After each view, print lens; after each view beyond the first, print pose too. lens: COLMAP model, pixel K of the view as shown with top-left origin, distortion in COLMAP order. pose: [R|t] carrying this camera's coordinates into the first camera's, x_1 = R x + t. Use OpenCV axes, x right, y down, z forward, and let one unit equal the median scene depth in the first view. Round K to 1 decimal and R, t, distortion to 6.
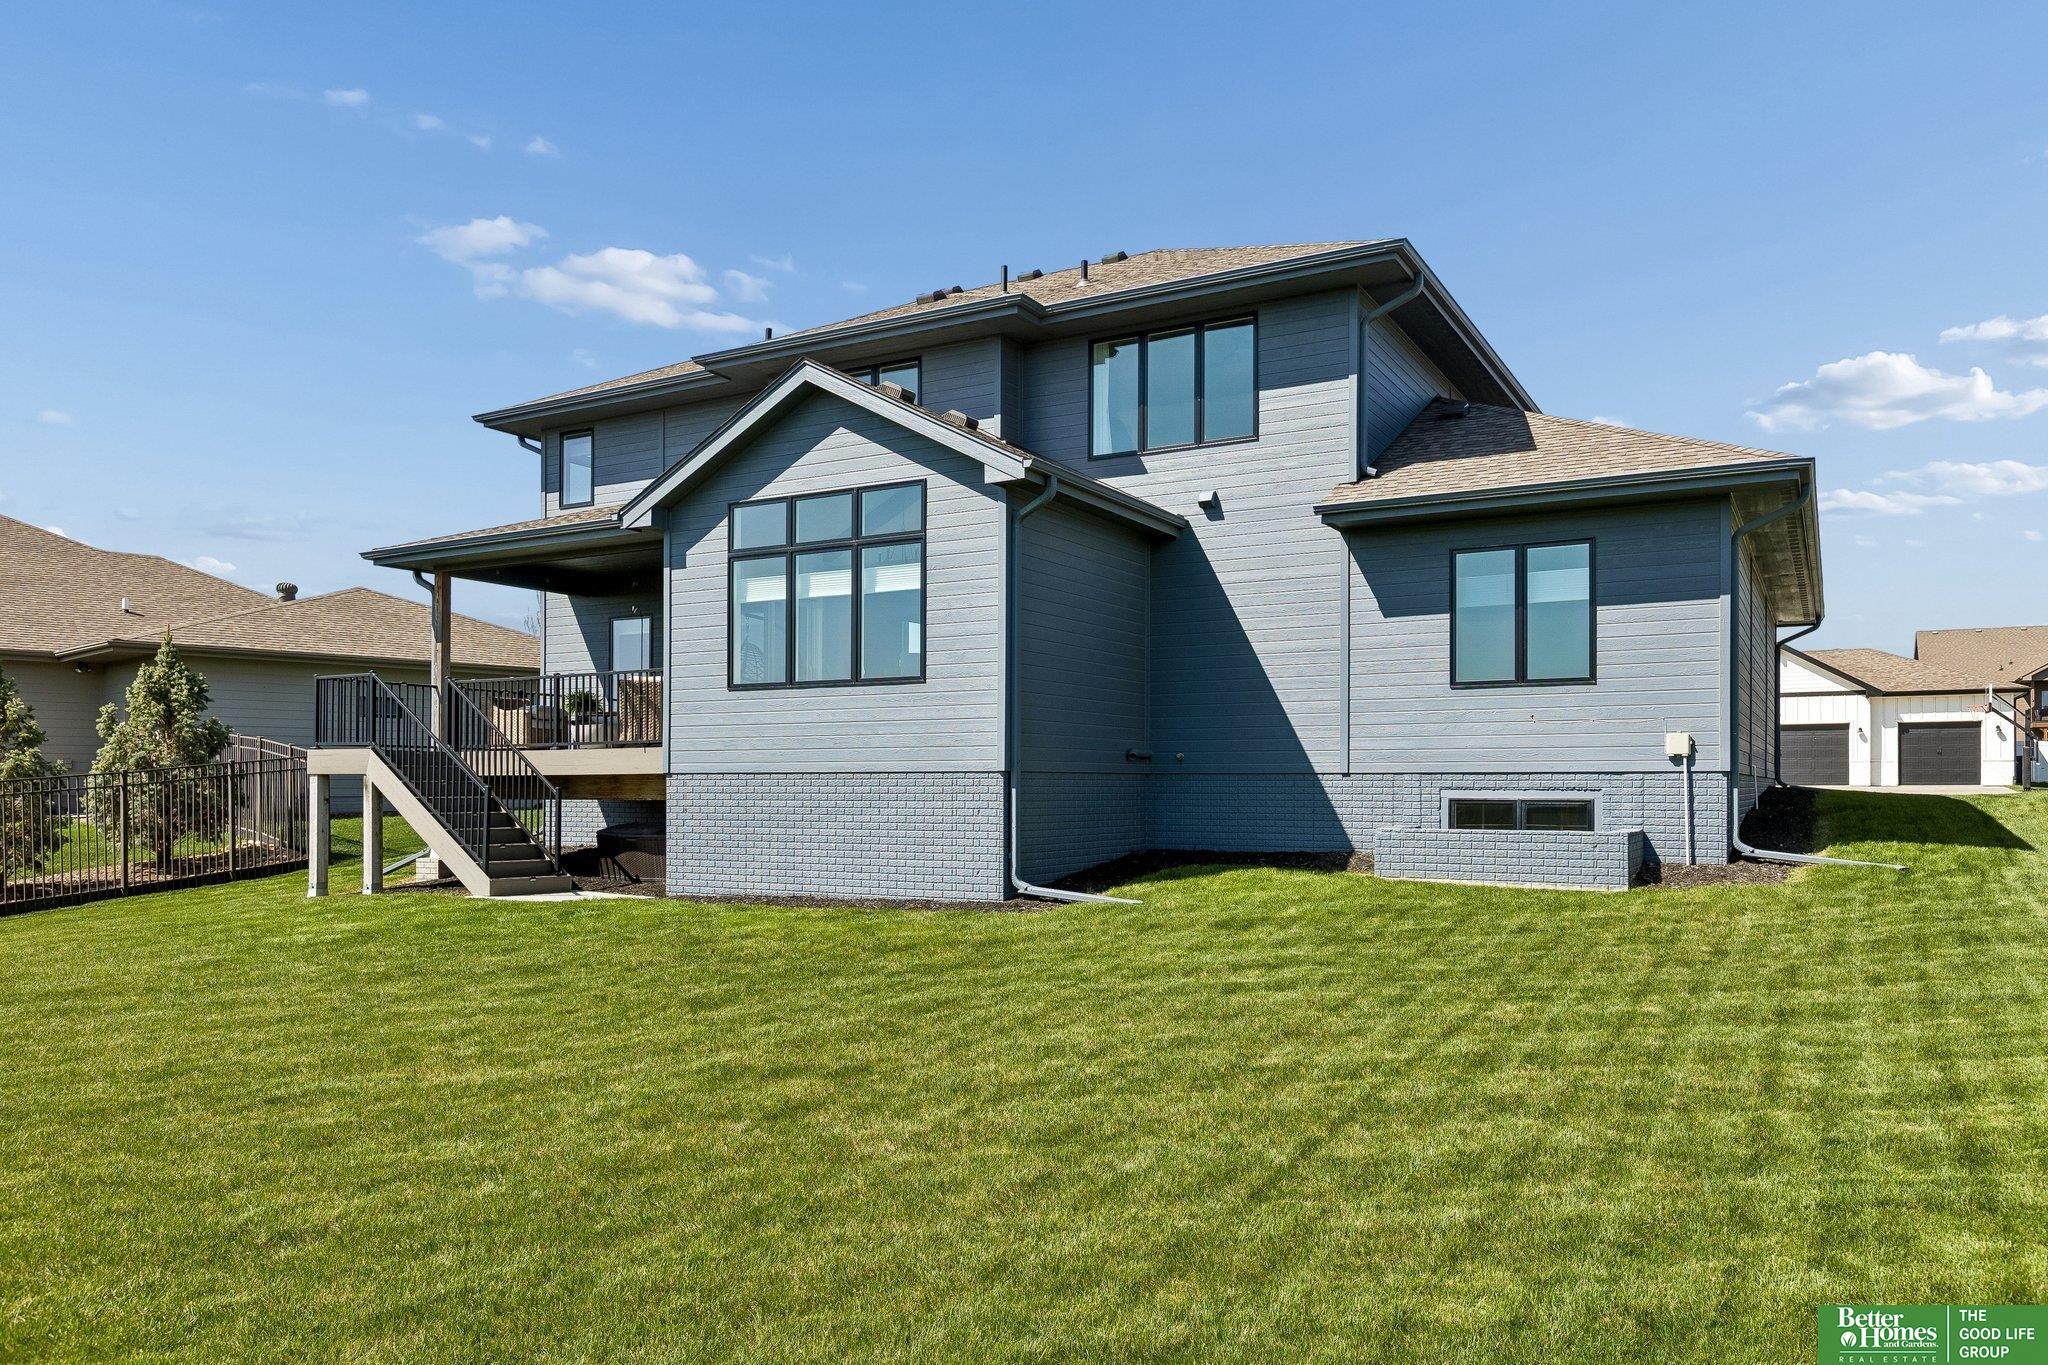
lens RADIAL K [[1373.9, 0, 1017.8], [0, 1373.9, 781.0], [0, 0, 1]] dist [0.002449, 0.001018]
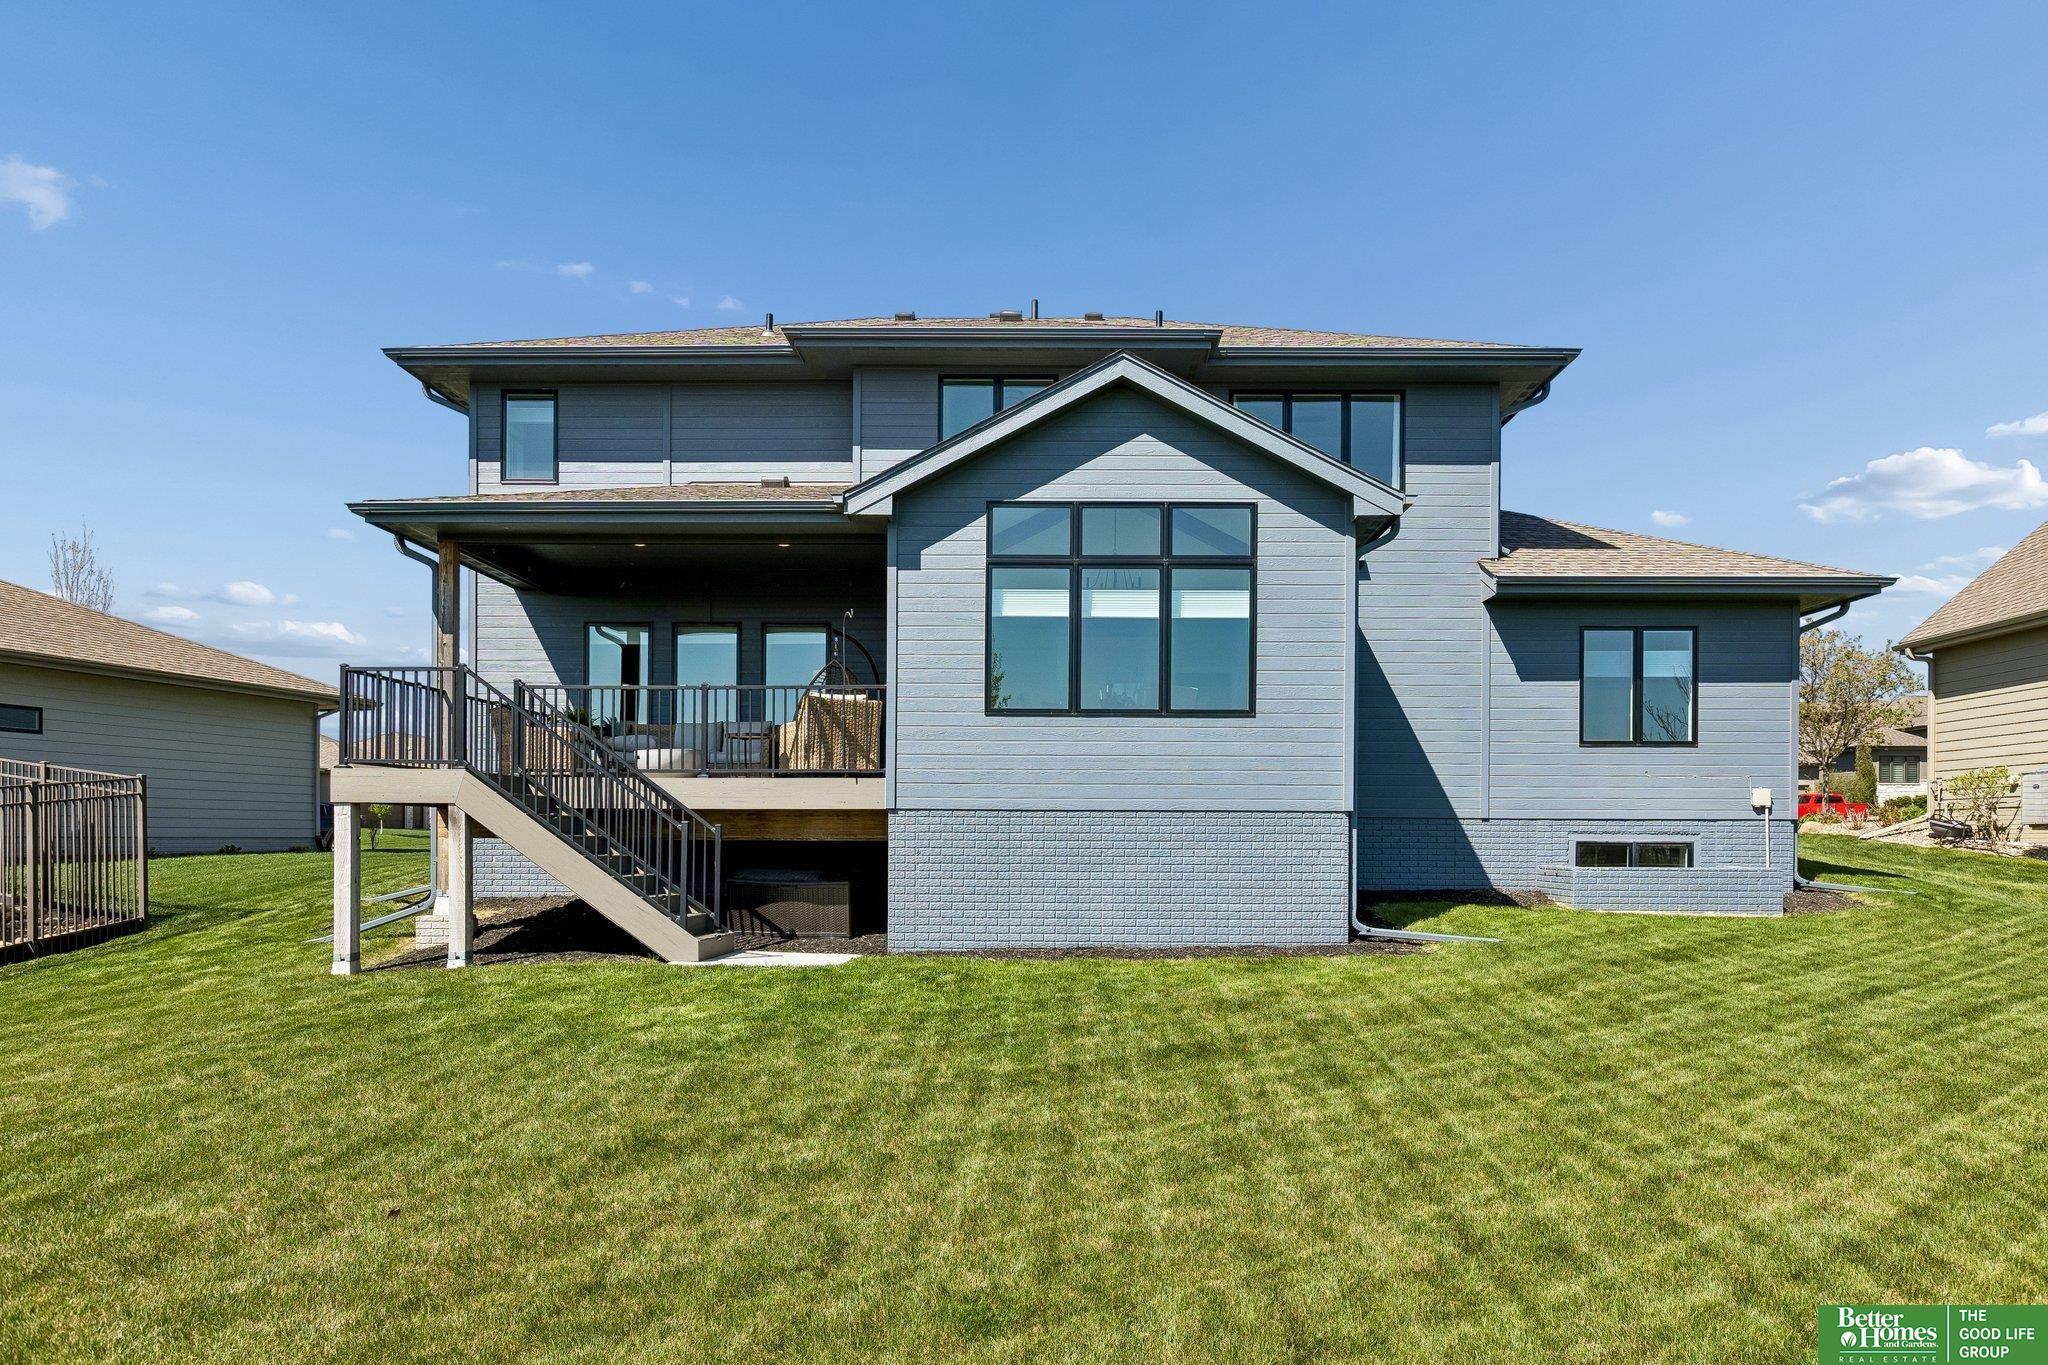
lens RADIAL K [[1190.1, 0, 1029.9], [0, 1190.1, 834.7], [0, 0, 1]] dist [0.001711, 0.000103]
pose [[0.880951, 0.005319, 0.473177, -0.559095], [-0.008301, 0.999957, 0.004213, 0.007000], [-0.473134, -0.007639, 0.880957, 0.327519]]
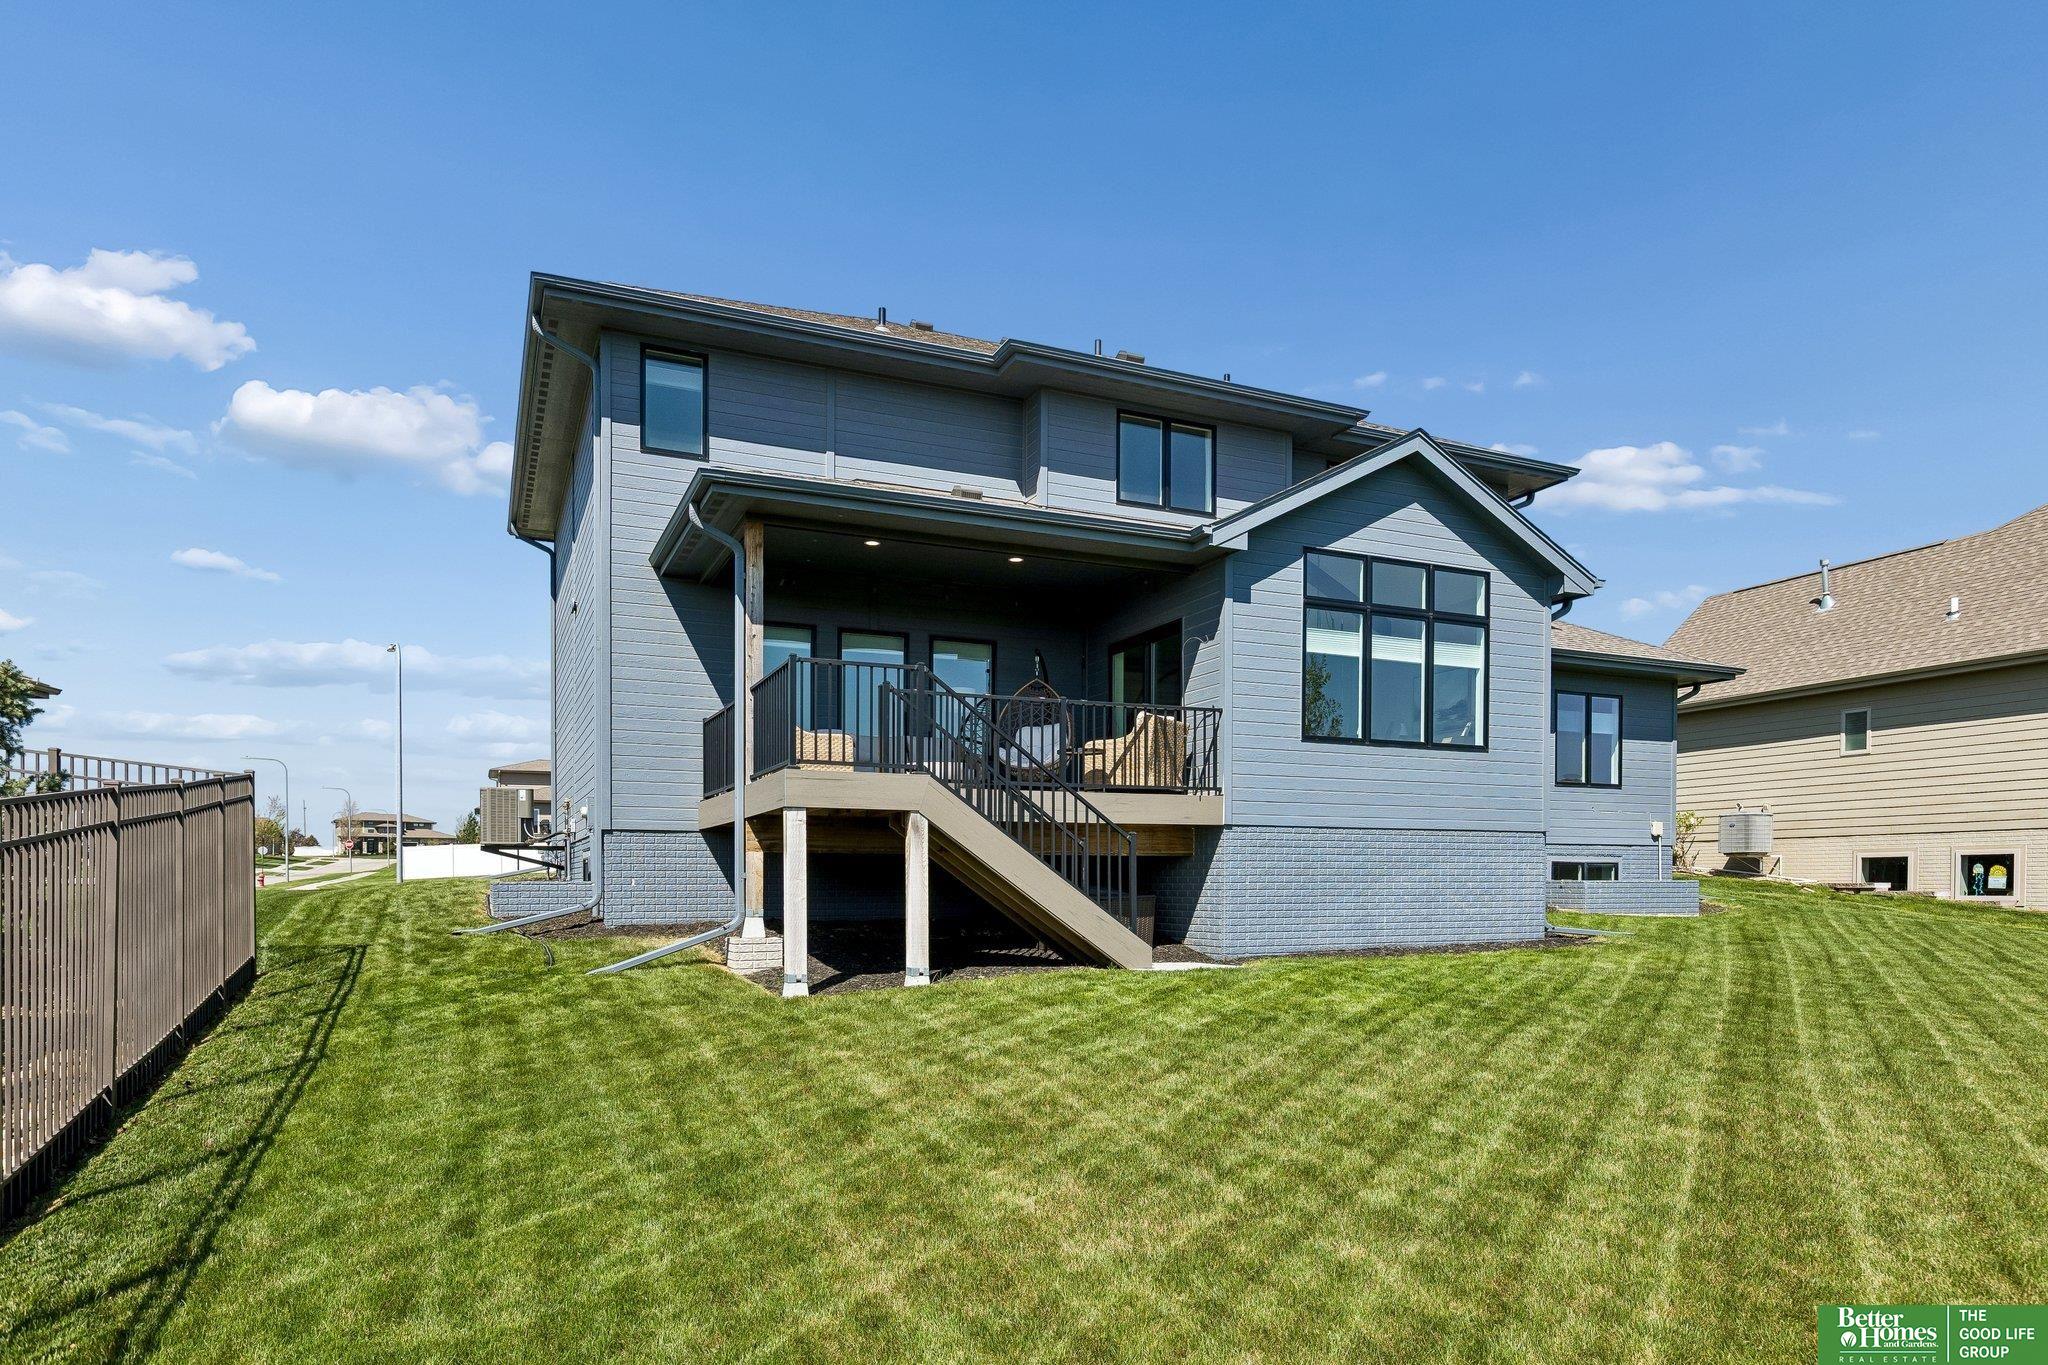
lens RADIAL K [[1208.7, 0, 1023.2], [0, 1208.7, 904.9], [0, 0, 1]] dist [0.001421, 0.000631]
pose [[0.606135, -0.017104, 0.795178, -1.035109], [-0.008910, 0.999560, 0.028292, 0.027569], [-0.795312, -0.024234, 0.605716, 0.655323]]
